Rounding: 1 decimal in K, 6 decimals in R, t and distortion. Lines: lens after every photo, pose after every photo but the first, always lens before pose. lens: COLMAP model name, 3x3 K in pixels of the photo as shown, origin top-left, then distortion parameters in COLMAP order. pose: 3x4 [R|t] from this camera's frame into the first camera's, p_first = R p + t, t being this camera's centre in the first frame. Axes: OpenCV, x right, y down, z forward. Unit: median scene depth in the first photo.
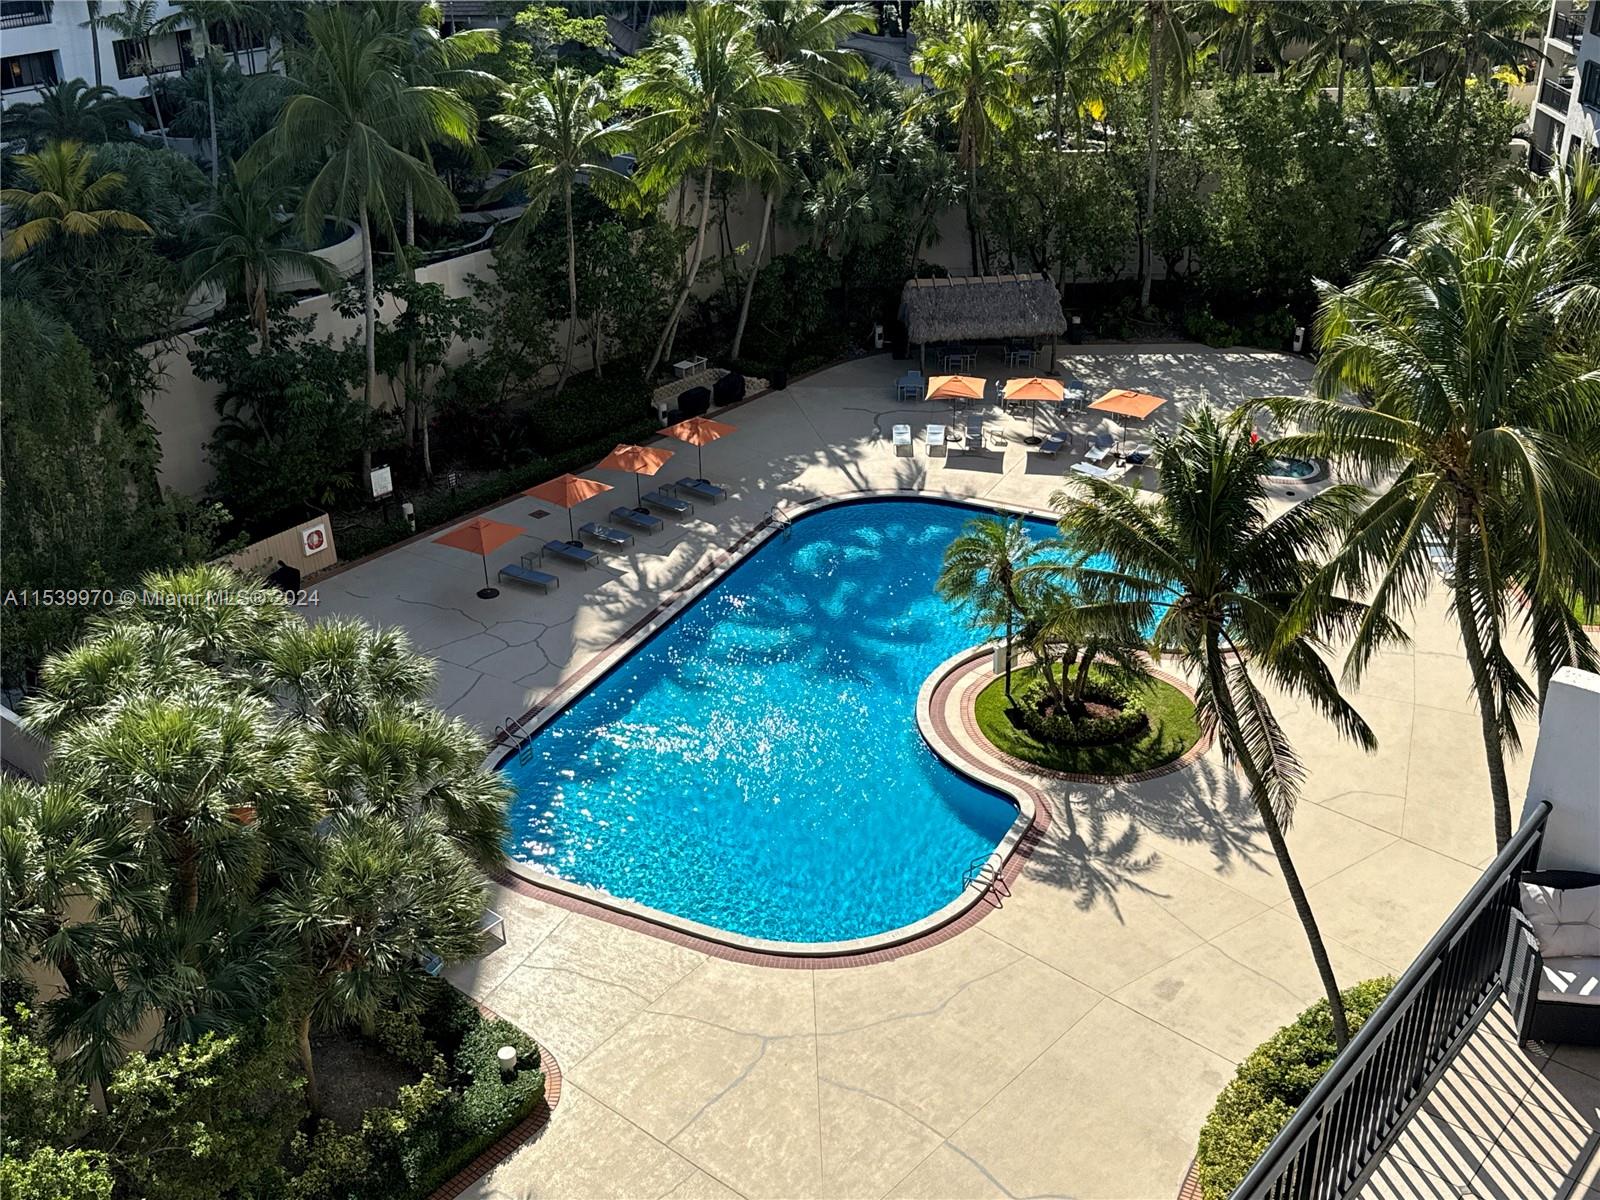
lens RADIAL K [[1687.2, 0, 800.0], [0, 1687.2, 600.0], [0, 0, 1]] dist [0.157747, -0.362047]
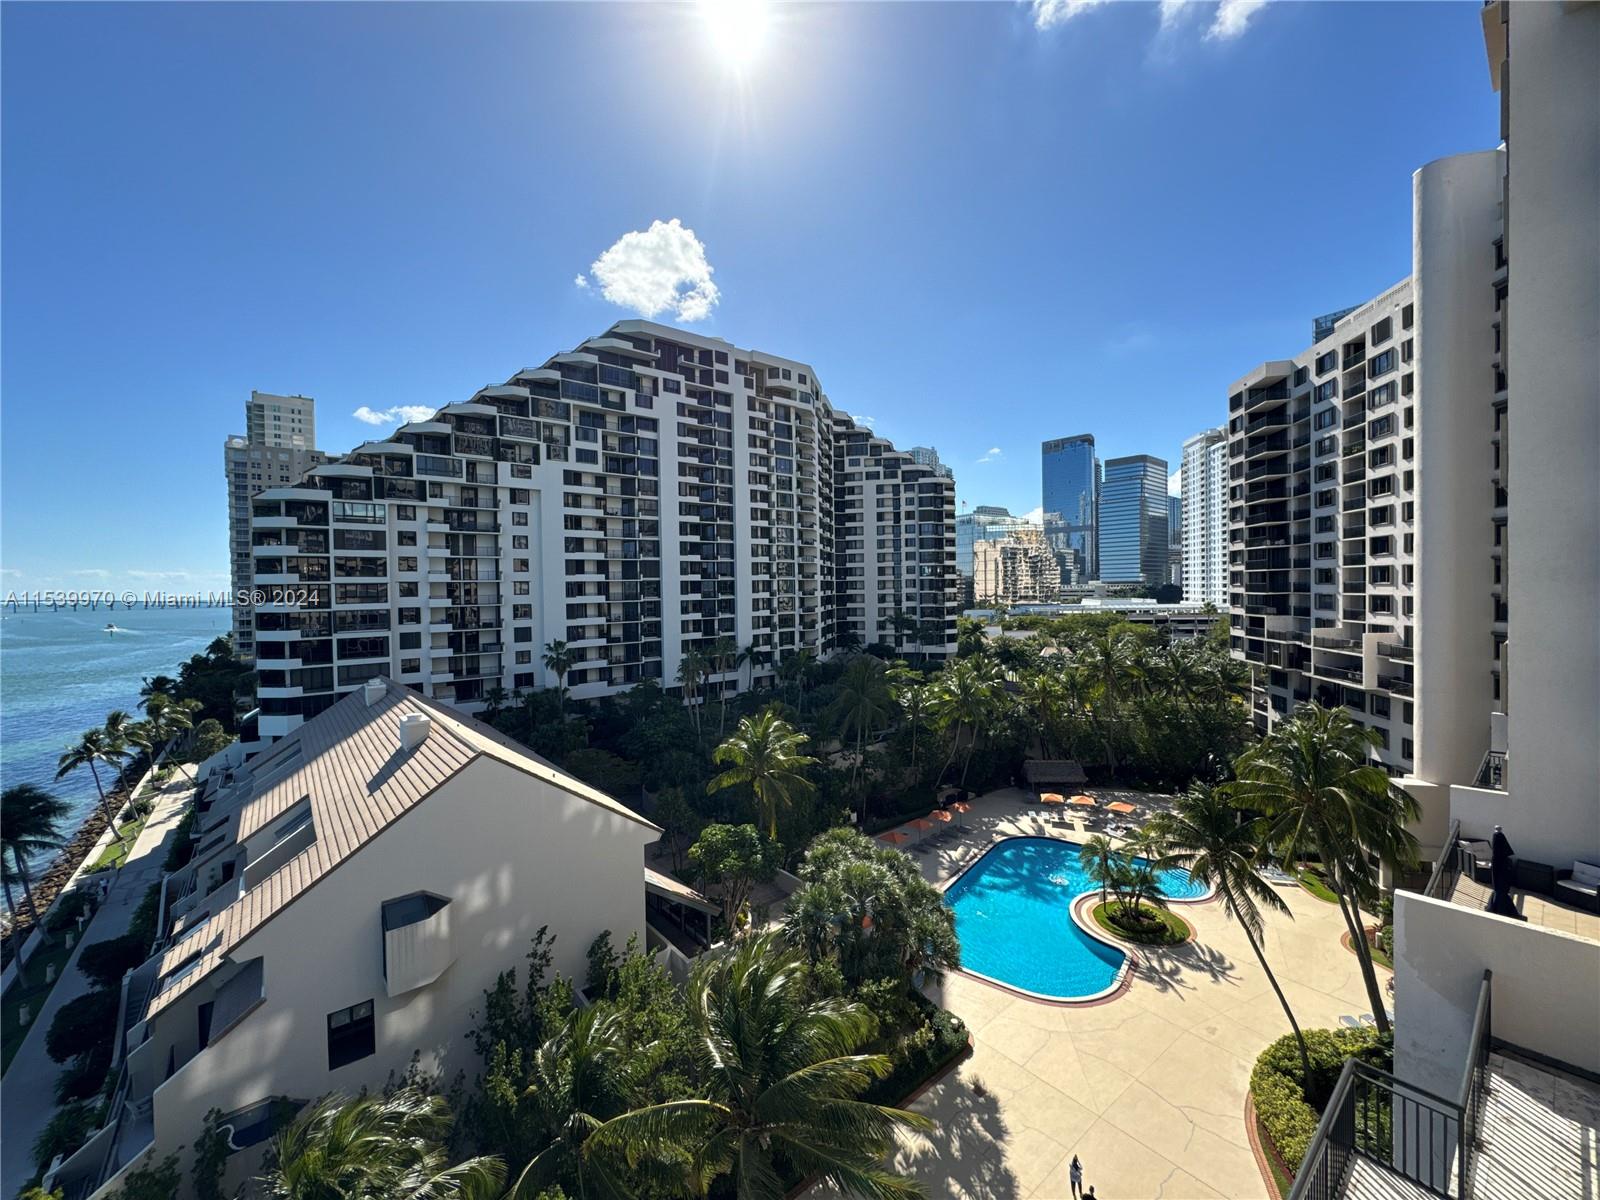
lens RADIAL K [[626.6, 0, 800.0], [0, 626.6, 600.0], [0, 0, 1]] dist [0.002537, 0.000011]
pose [[0.982286, -0.000876, -0.187384, -0.131432], [-0.081879, 0.897469, -0.433411, 0.068171], [0.168551, 0.441077, 0.881500, -0.128801]]
